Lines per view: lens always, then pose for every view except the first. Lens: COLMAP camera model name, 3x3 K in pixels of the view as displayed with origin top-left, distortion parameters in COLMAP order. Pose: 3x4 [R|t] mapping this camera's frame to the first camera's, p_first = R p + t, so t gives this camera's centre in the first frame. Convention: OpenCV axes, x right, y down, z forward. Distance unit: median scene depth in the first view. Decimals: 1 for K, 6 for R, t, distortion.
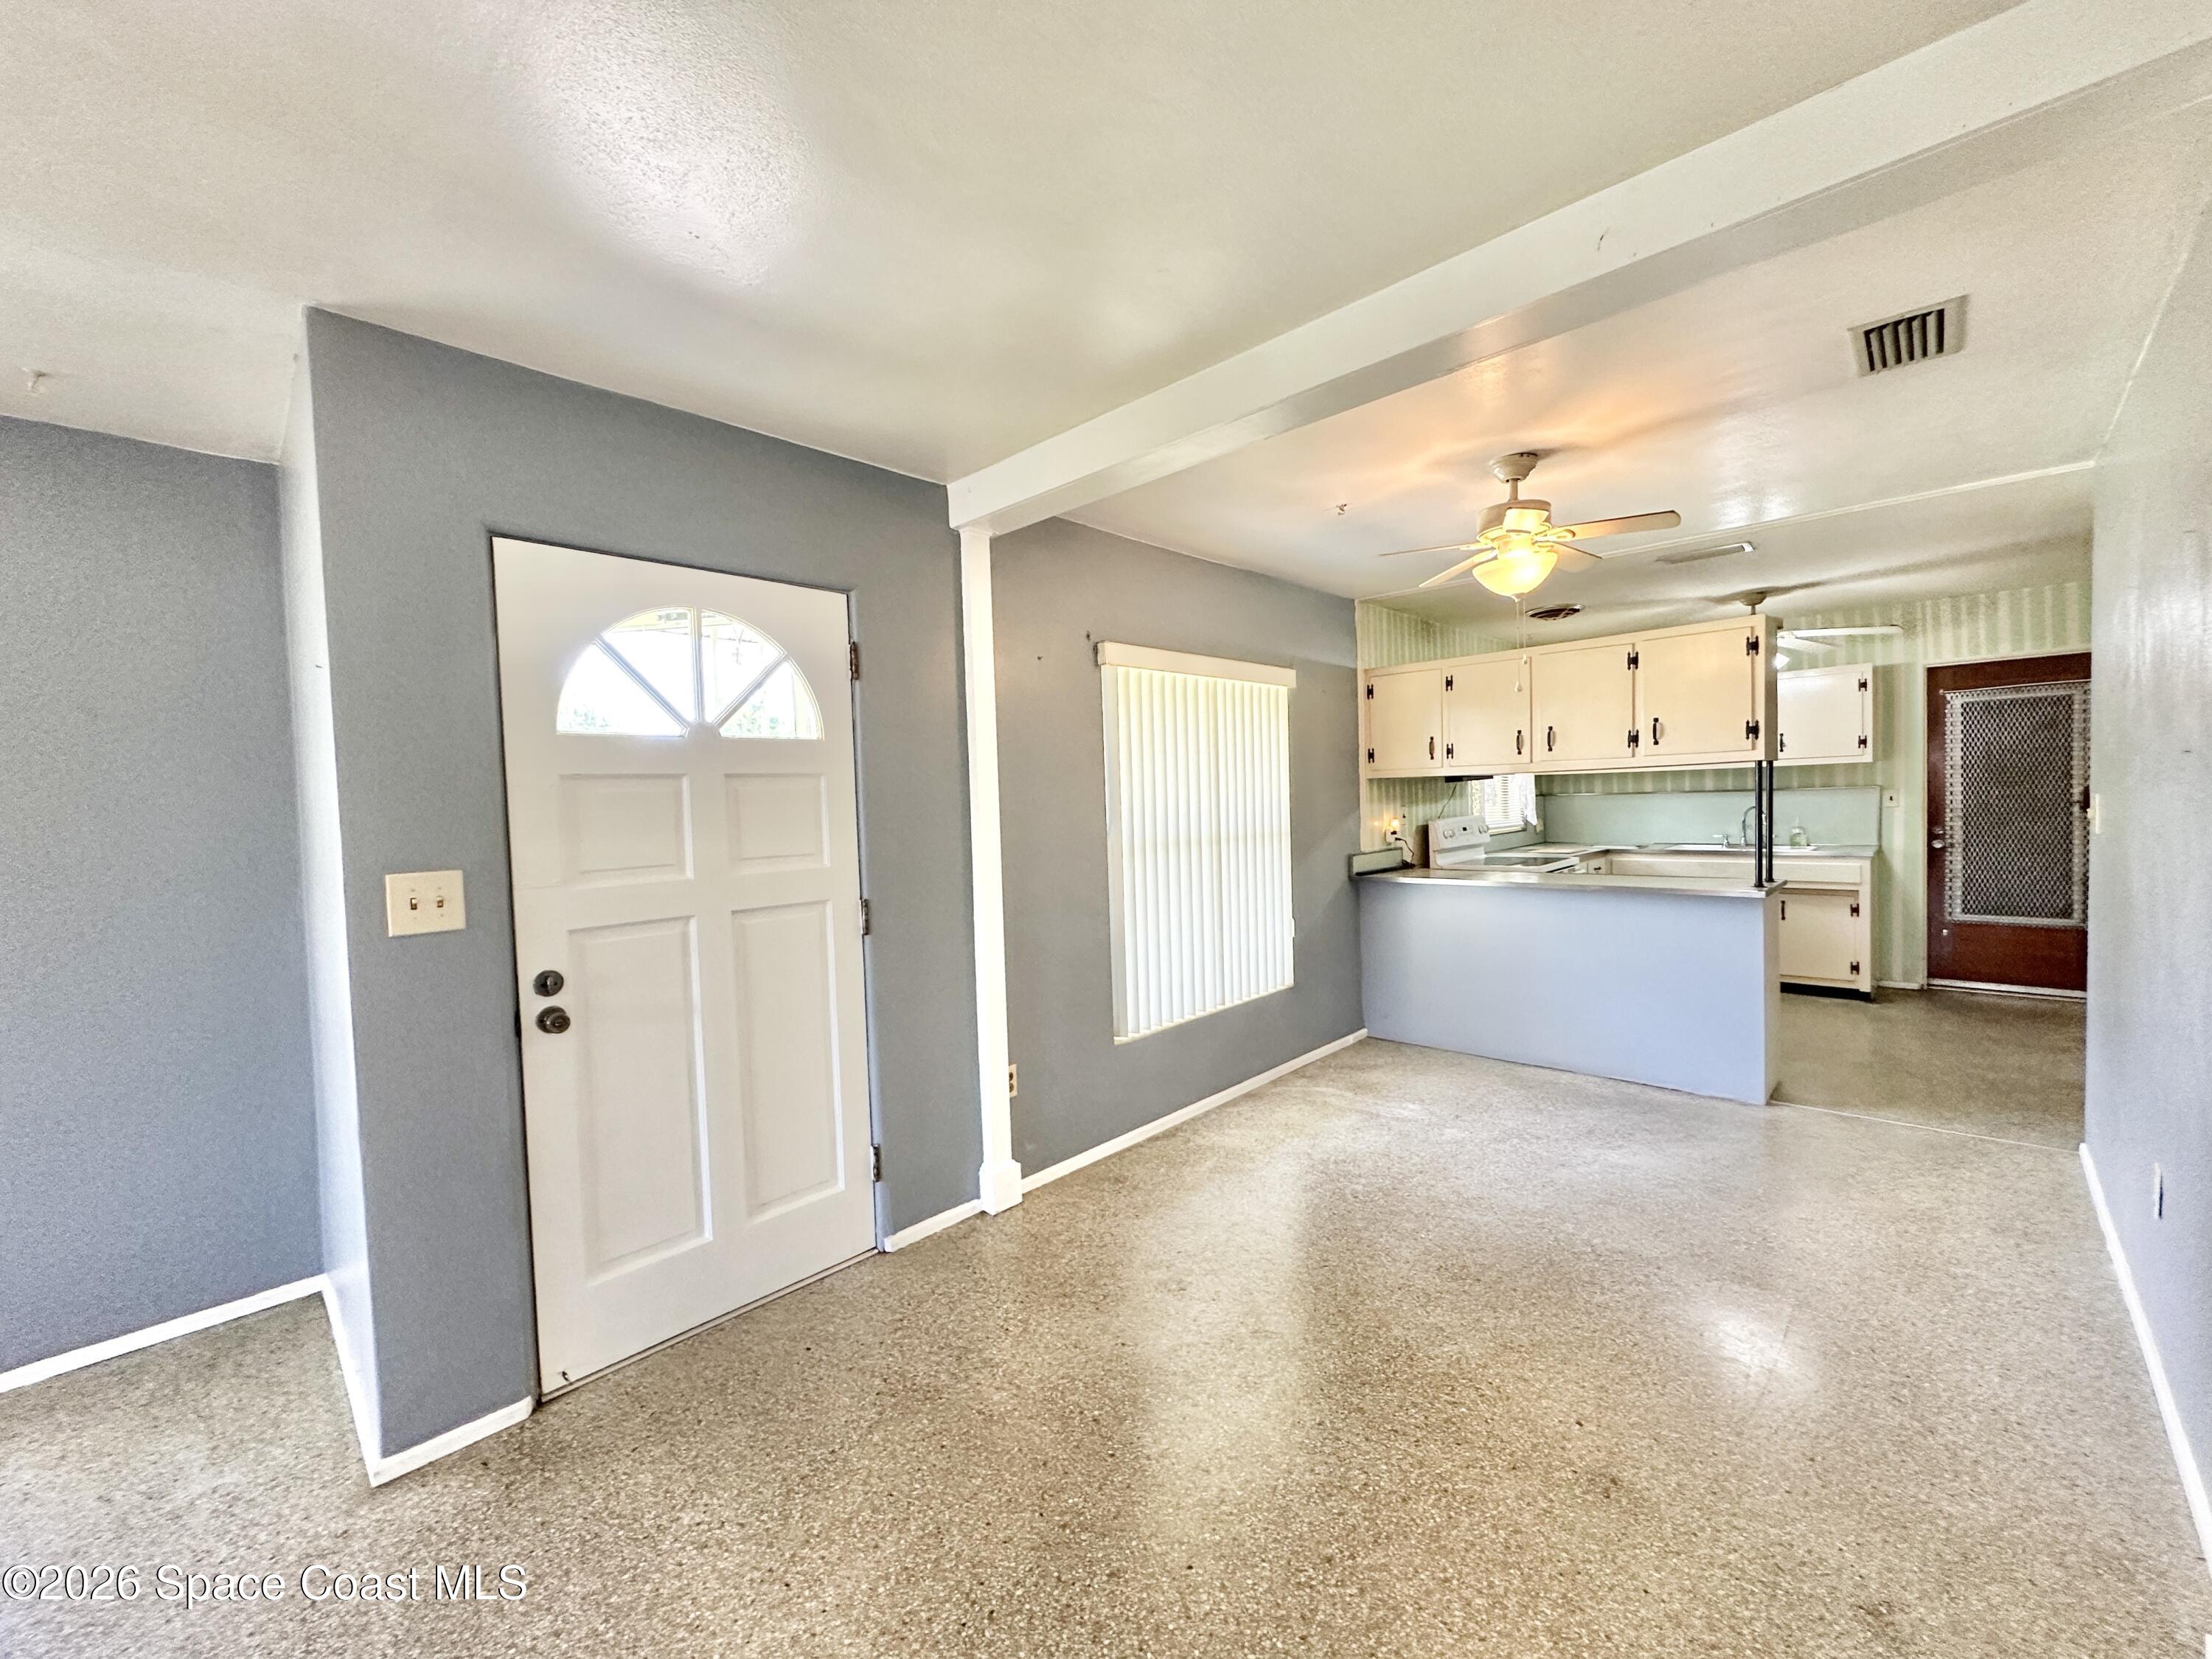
lens RADIAL K [[886.6, 0, 1121.7], [0, 886.6, 826.5], [0, 0, 1]] dist [-0.000376, 0.000578]
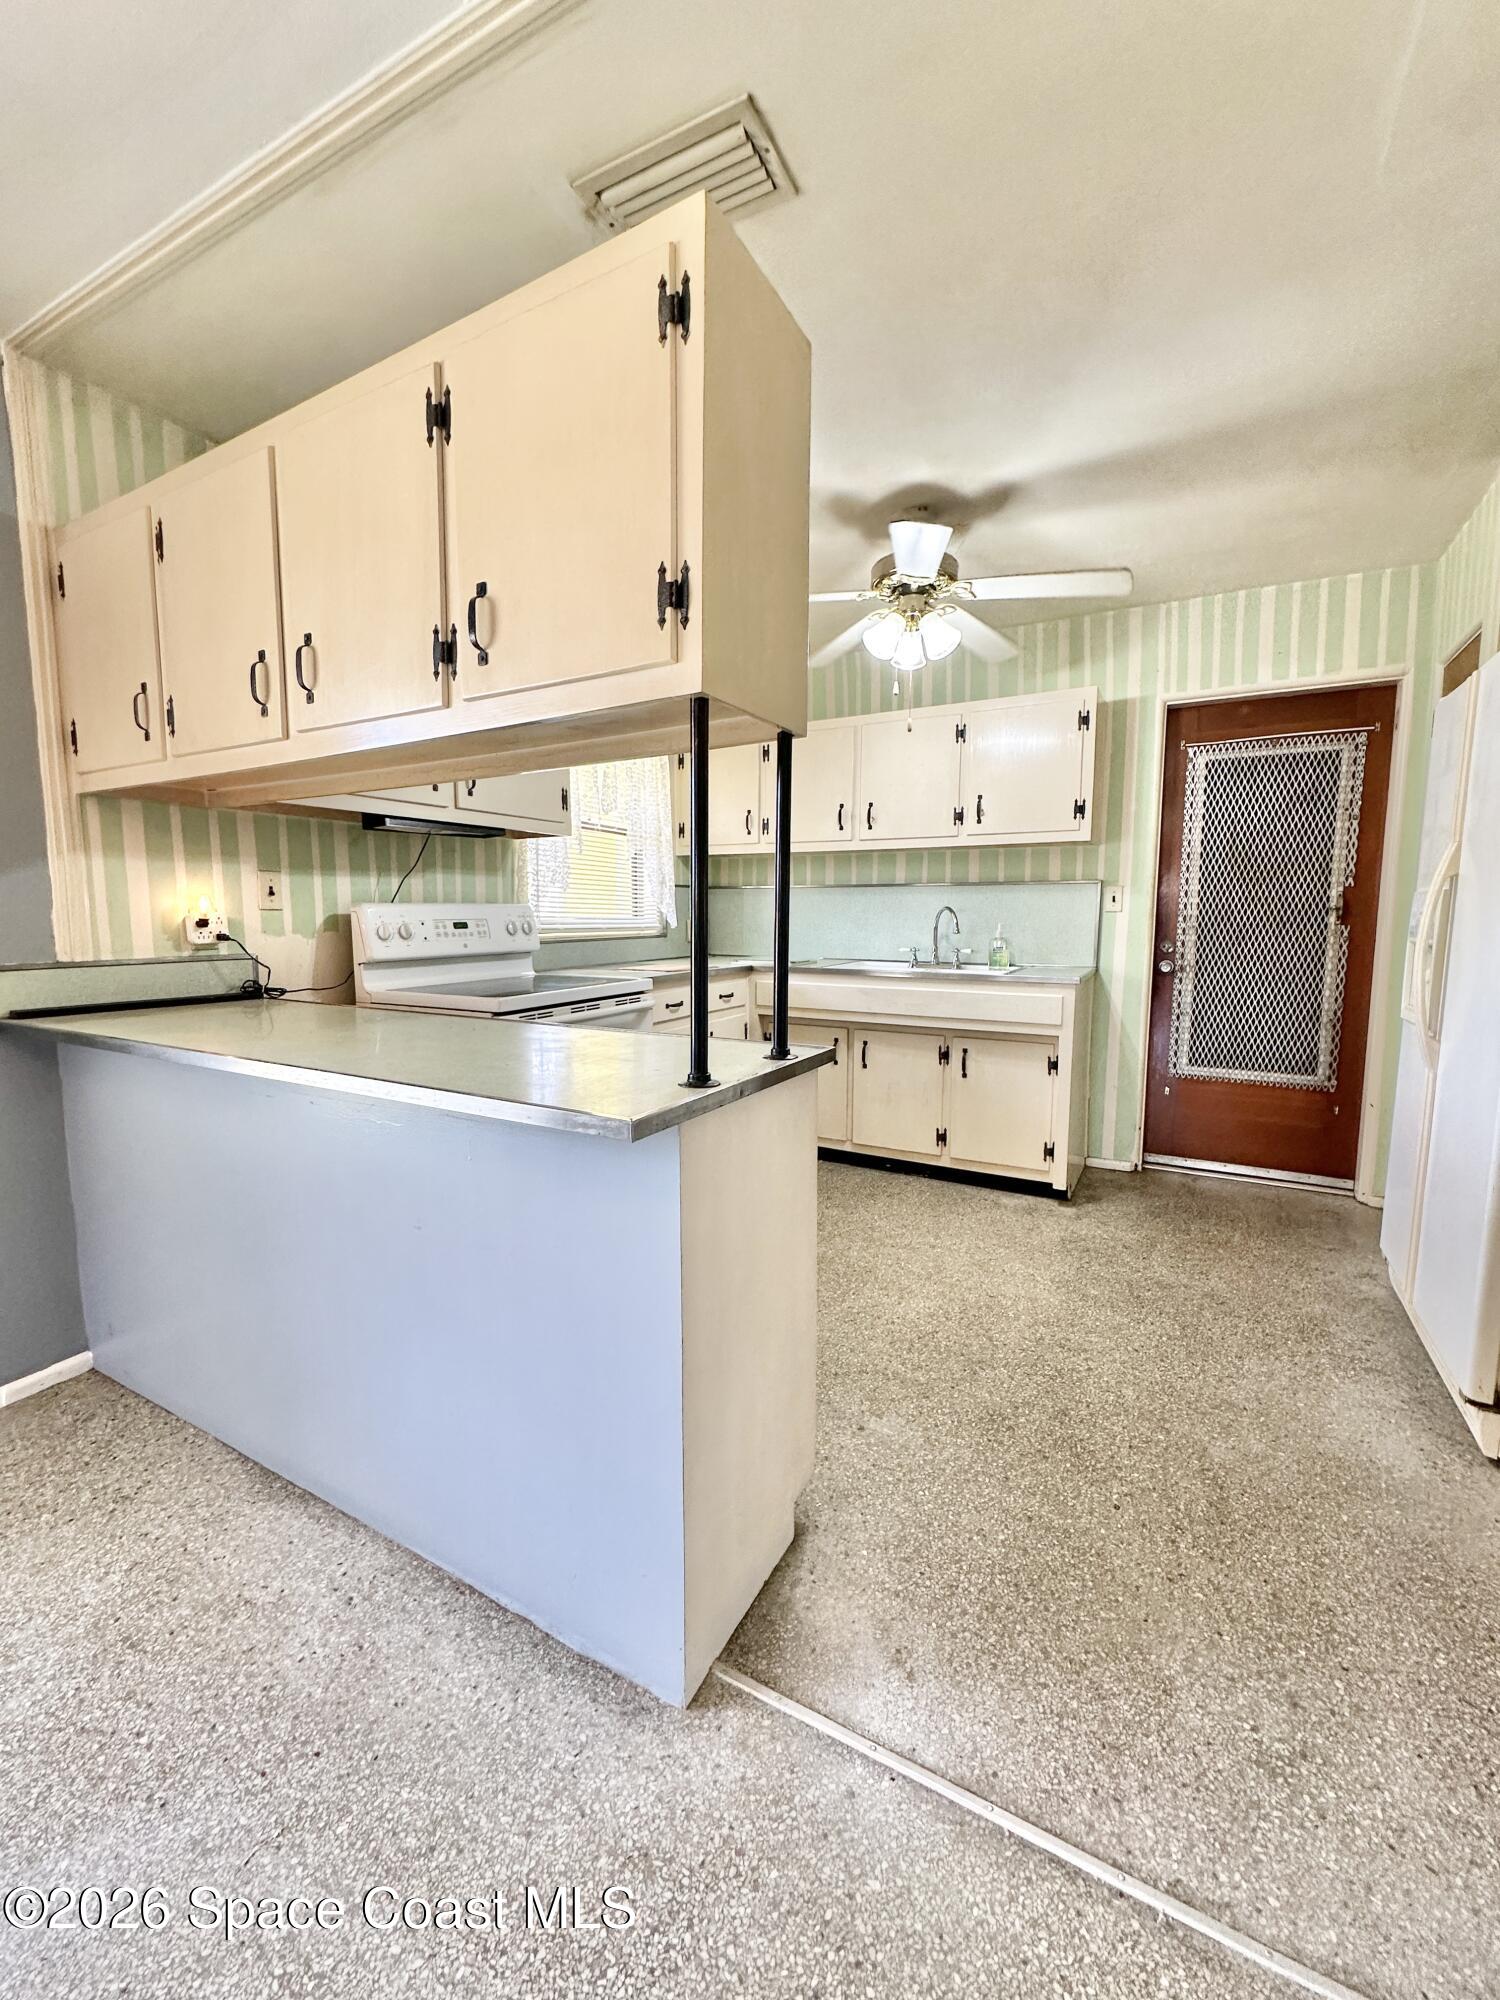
lens RADIAL K [[801.6, 0, 755.4], [0, 801.6, 993.9], [0, 0, 1]] dist [-0.000376, 0.000578]
pose [[0.966226, 0.007140, 0.257598, 0.438621], [-0.024663, 0.997590, 0.064855, 0.008558], [-0.256514, -0.069017, 0.964073, 0.465166]]
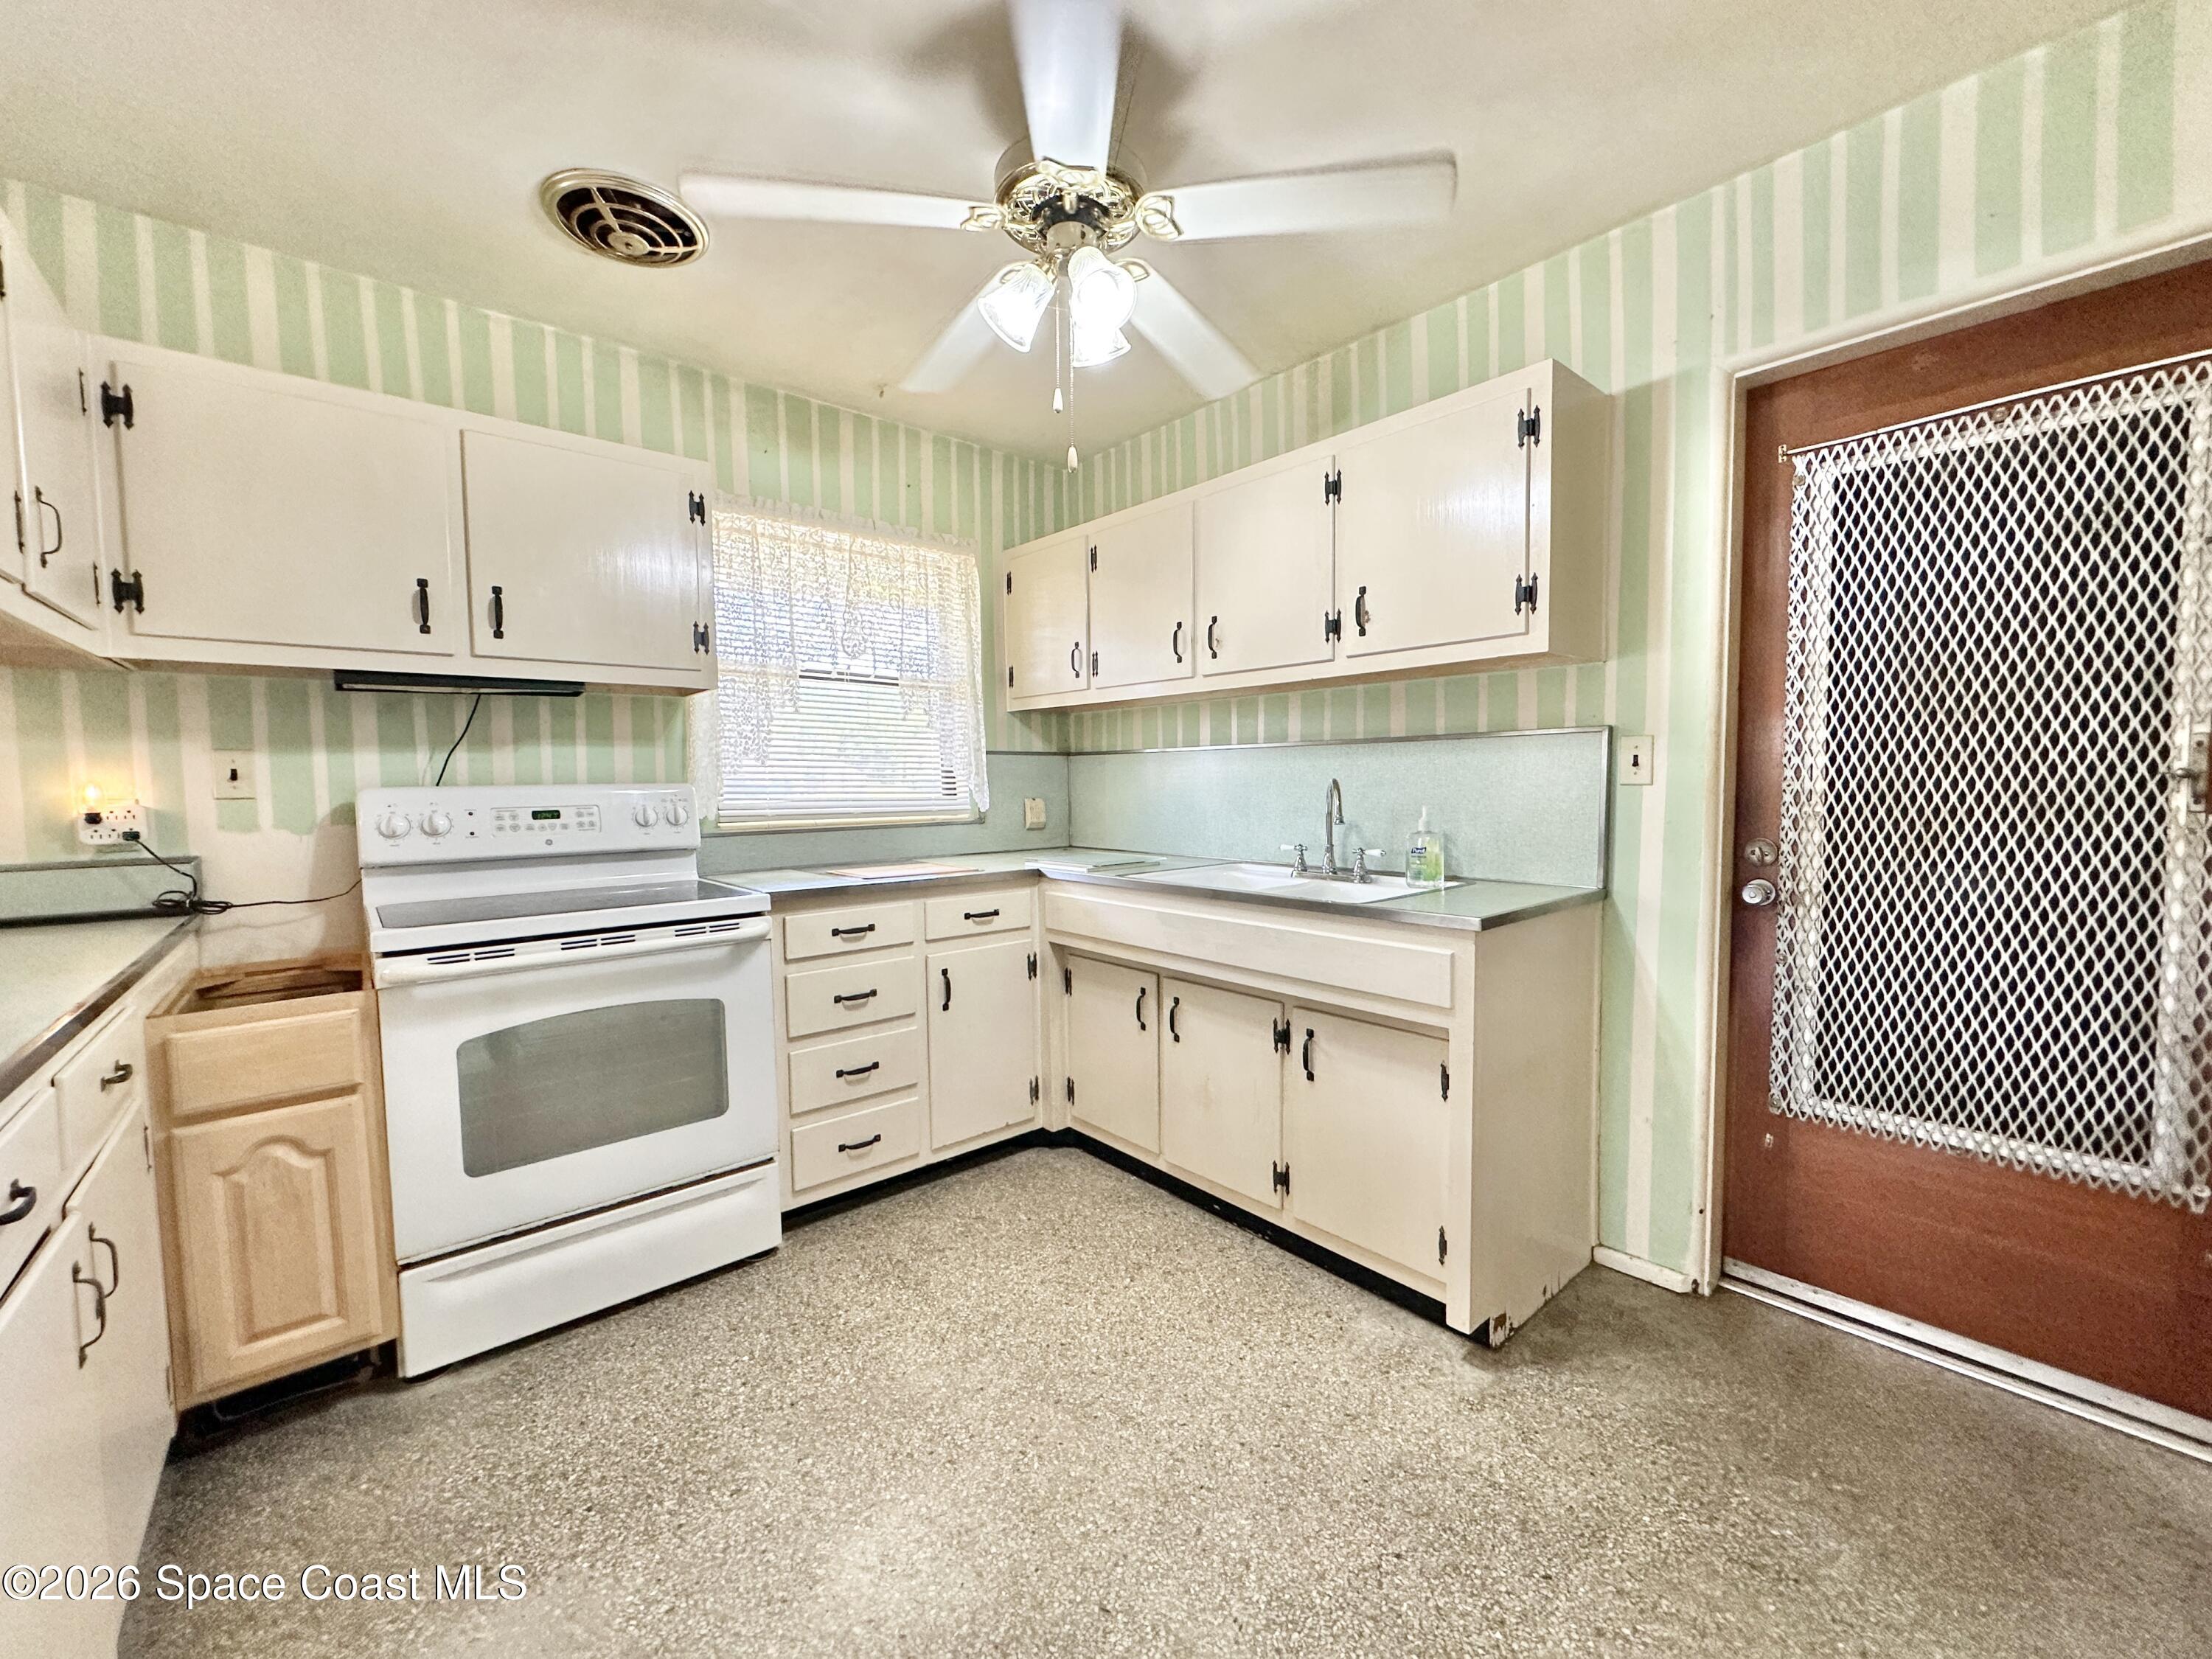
lens RADIAL K [[886.6, 0, 1109.8], [0, 886.6, 826.8], [0, 0, 1]] dist [-0.000376, 0.000578]
pose [[0.994849, 0.027119, -0.097669, 0.690442], [-0.024709, 0.999361, 0.025810, -0.008719], [0.098306, -0.023264, 0.994884, 0.617617]]
